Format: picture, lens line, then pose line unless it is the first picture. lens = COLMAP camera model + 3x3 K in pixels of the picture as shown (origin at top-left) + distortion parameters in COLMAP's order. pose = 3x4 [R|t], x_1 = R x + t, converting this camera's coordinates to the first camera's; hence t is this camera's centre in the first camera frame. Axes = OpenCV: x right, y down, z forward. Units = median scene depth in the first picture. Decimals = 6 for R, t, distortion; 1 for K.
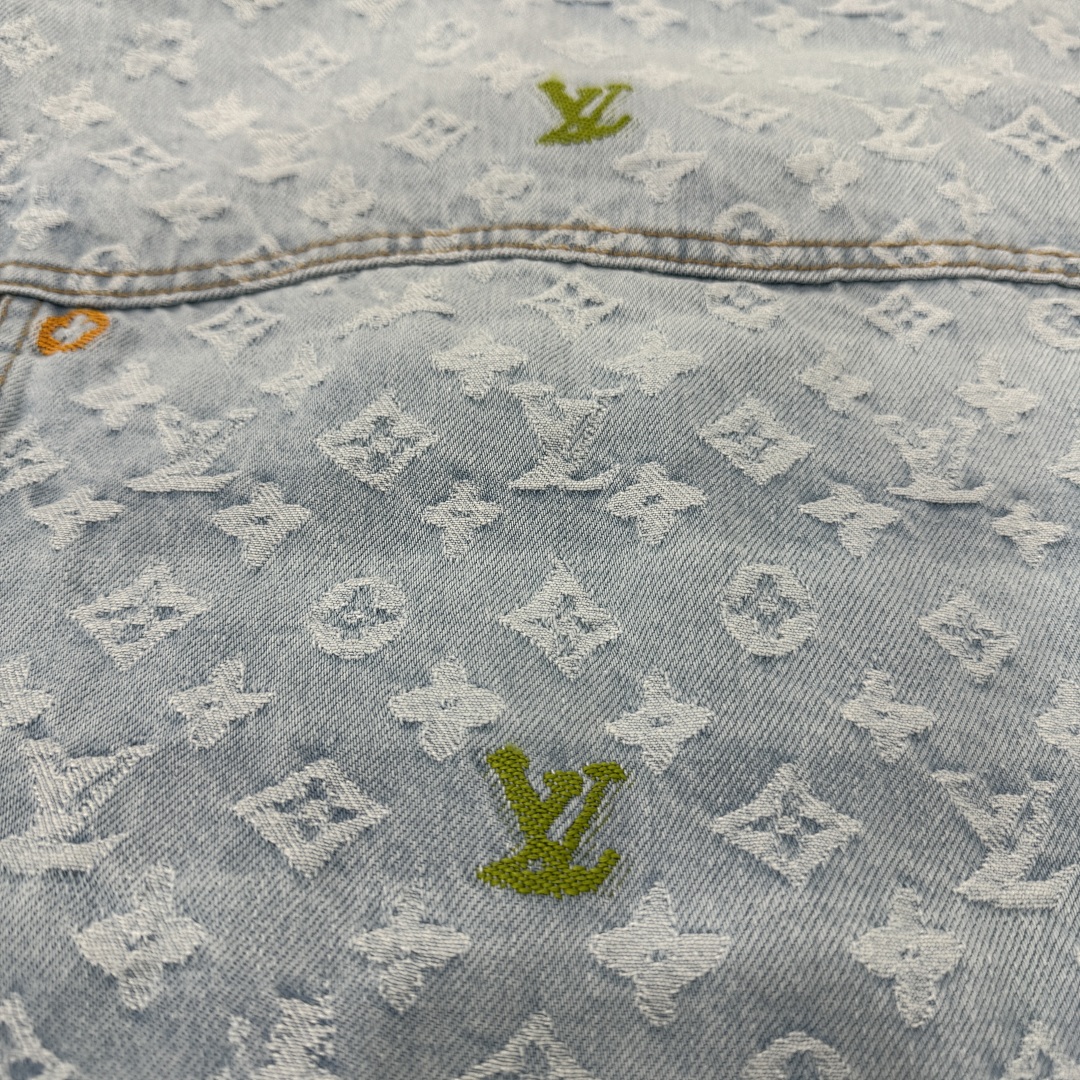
lens RADIAL K [[1074.5, 0, 540.0], [0, 1074.5, 540.0], [0, 0, 1]] dist [0.151194, -0.303196]
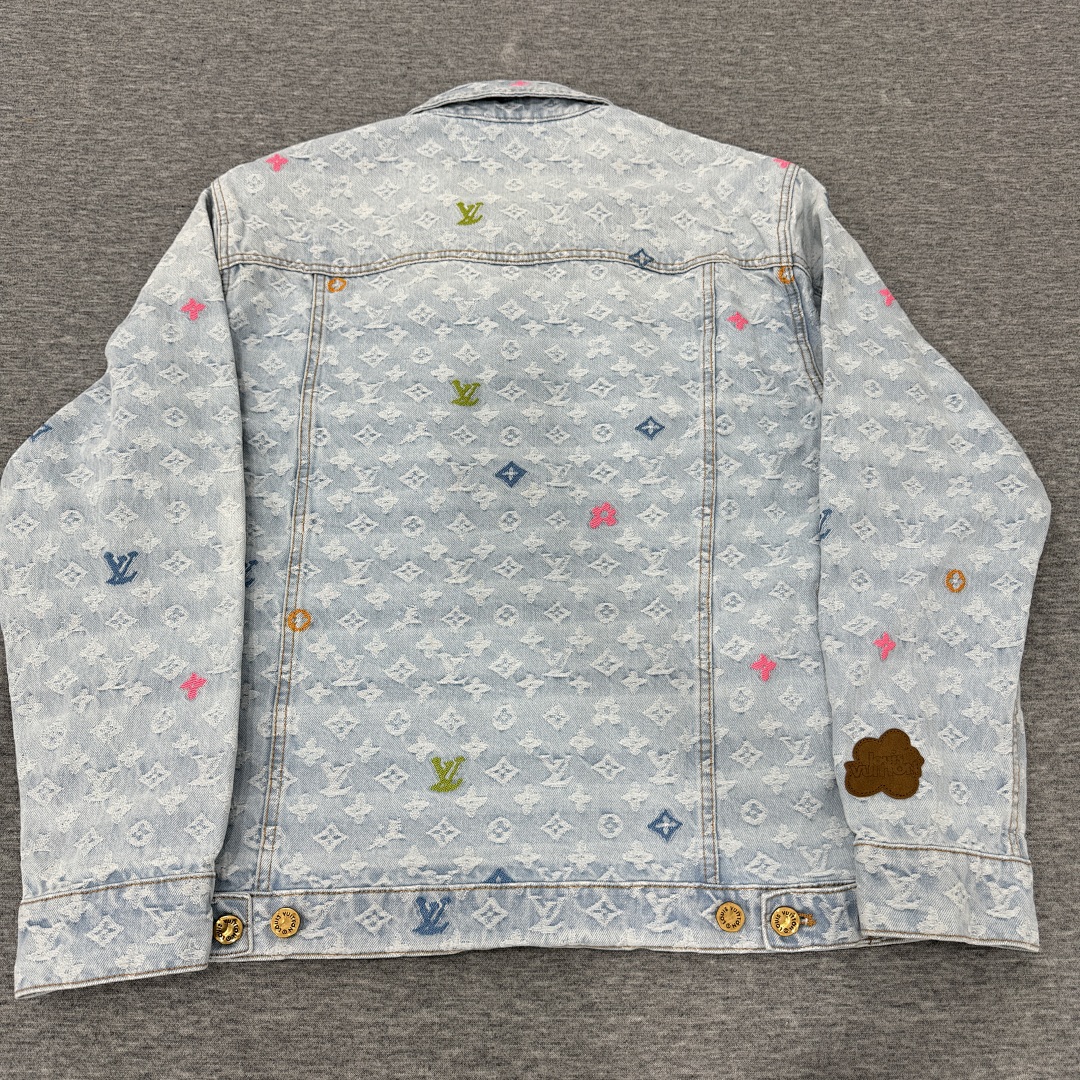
lens RADIAL K [[1111.4, 0, 565.9], [0, 1111.4, 540.5], [0, 0, 1]] dist [0.148449, -0.308502]
pose [[0.998412, -0.050037, 0.025899, 0.223227], [0.044436, 0.981914, 0.184042, -0.002885], [-0.034640, -0.182598, 0.982577, -3.062964]]
